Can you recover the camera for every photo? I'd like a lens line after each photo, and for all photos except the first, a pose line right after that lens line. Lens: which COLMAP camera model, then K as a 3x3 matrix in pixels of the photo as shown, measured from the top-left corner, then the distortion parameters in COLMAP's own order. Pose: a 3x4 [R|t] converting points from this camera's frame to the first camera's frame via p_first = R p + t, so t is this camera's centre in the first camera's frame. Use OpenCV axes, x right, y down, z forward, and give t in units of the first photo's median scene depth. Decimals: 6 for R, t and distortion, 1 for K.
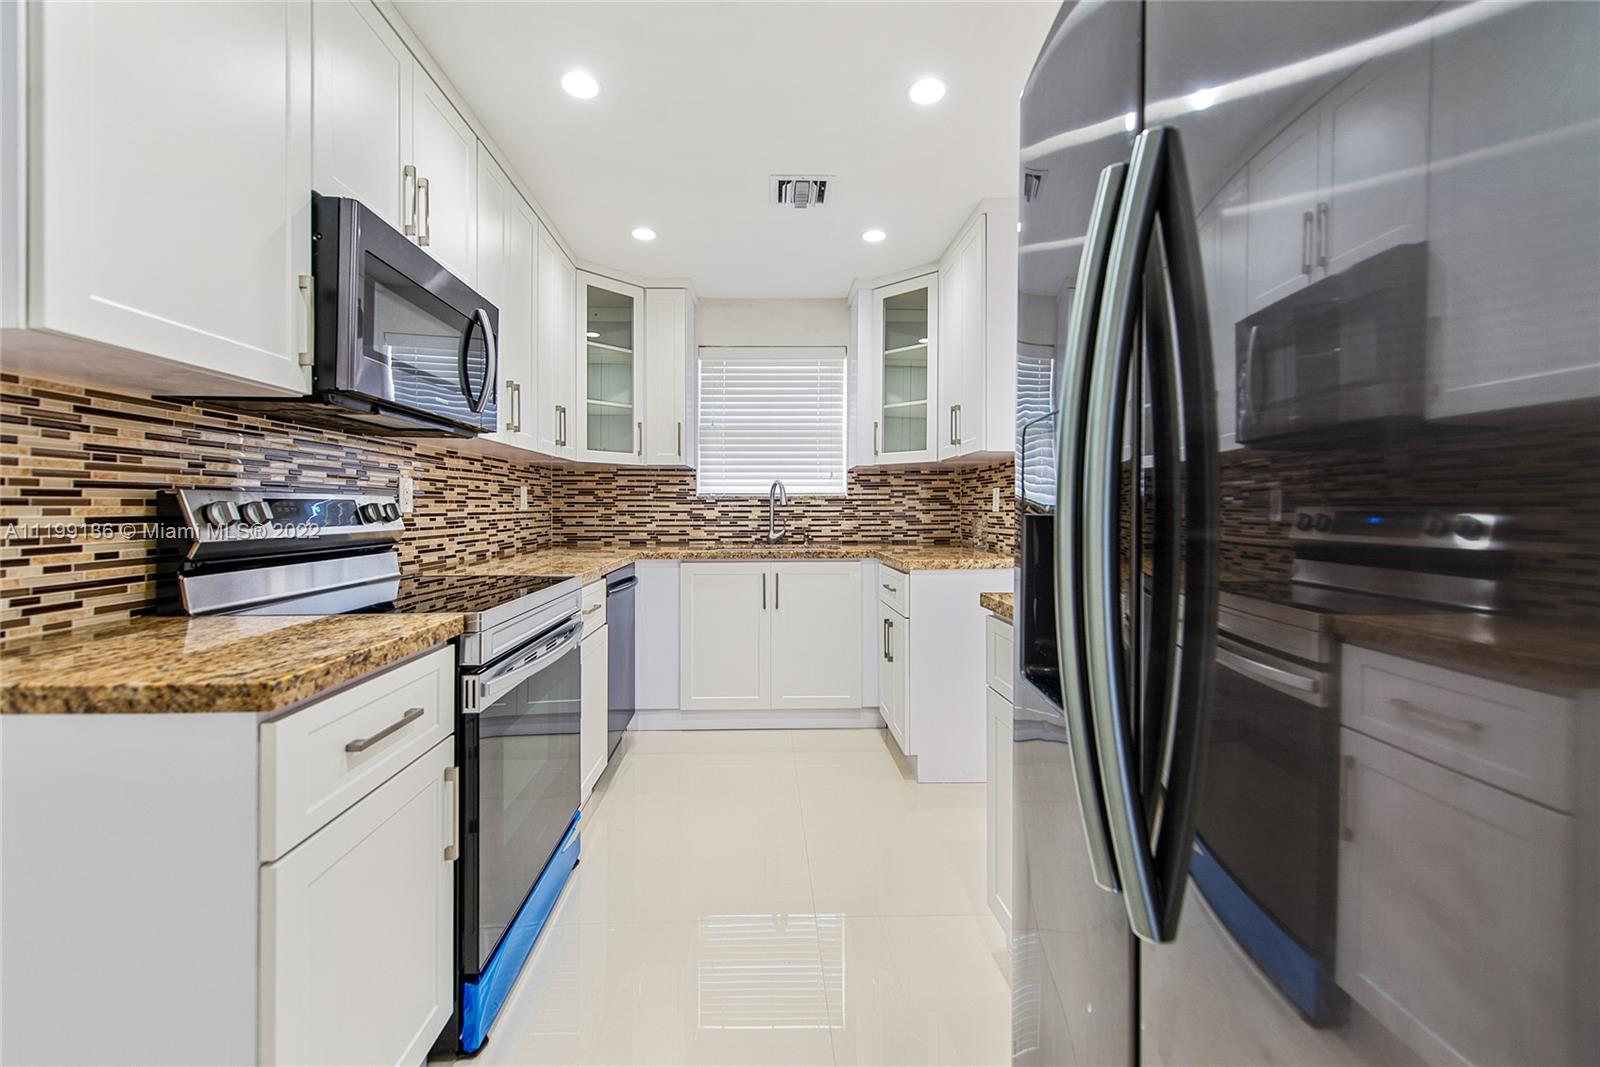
lens RADIAL K [[656.4, 0, 780.1], [0, 656.4, 506.7], [0, 0, 1]] dist [-0.008727, -0.000061]
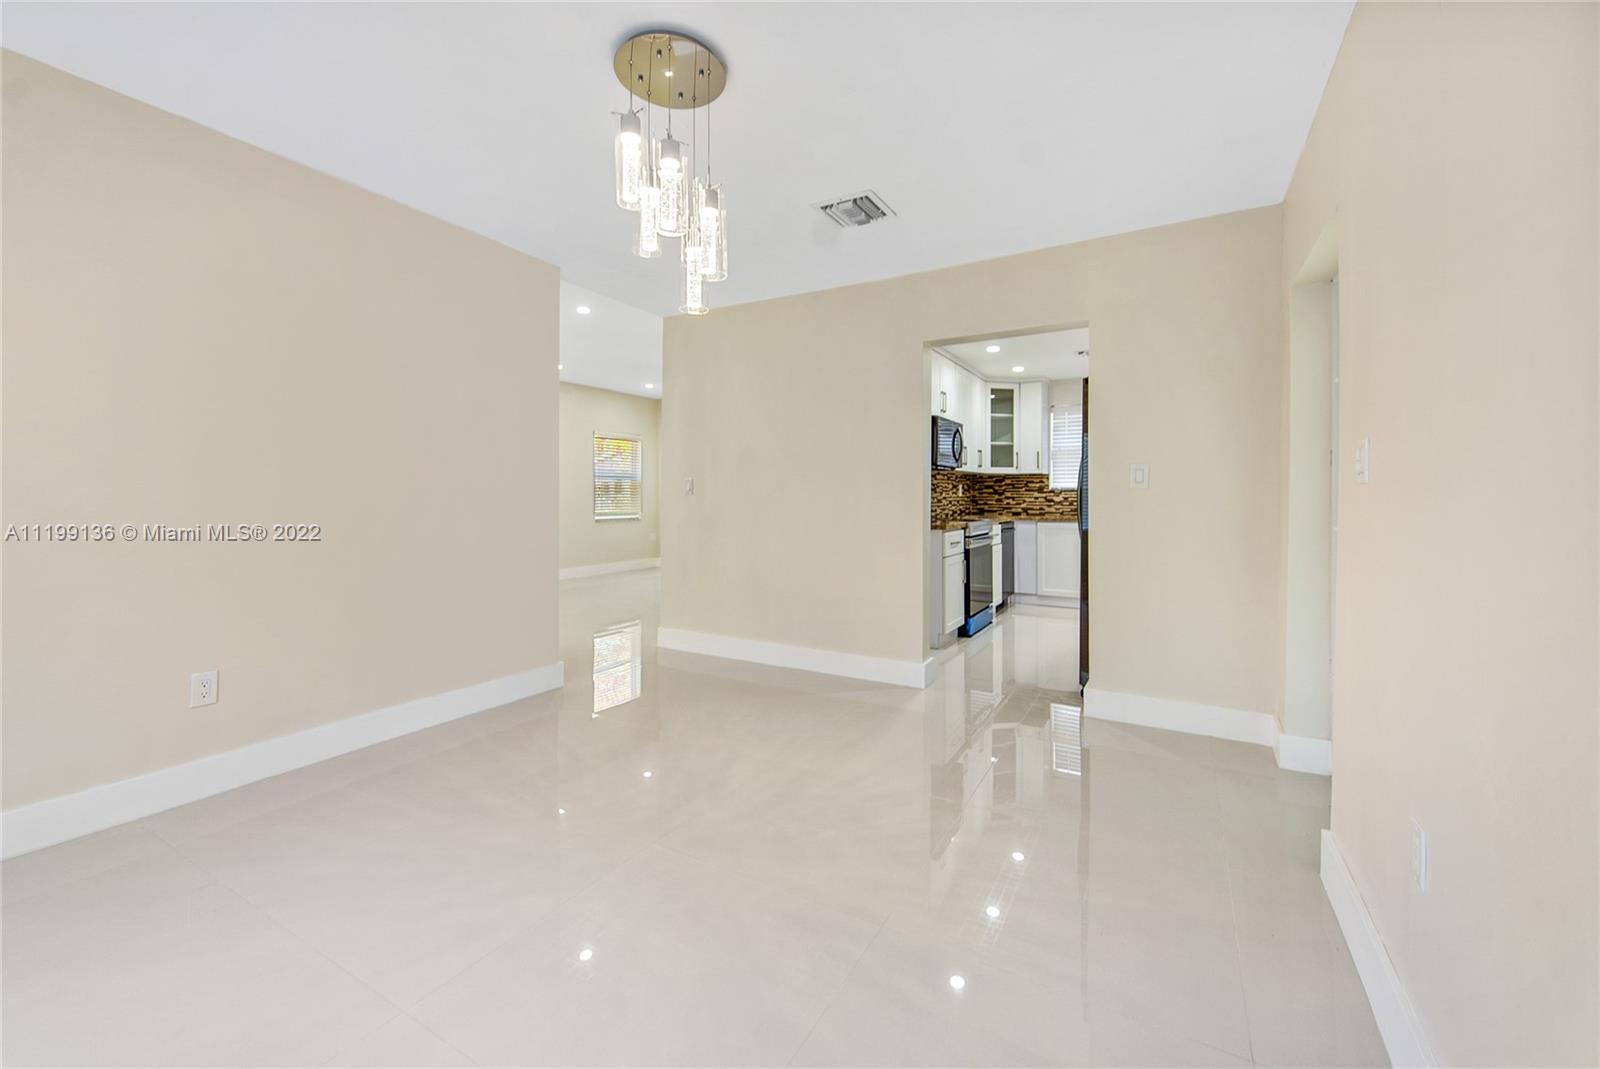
lens RADIAL K [[656.4, 0, 781.1], [0, 656.4, 494.2], [0, 0, 1]] dist [-0.008727, -0.000061]
pose [[0.844105, 0.001267, -0.536176, 0.245629], [-0.002036, 0.999998, -0.000842, 0.001393], [0.536174, 0.001803, 0.844106, -1.049312]]
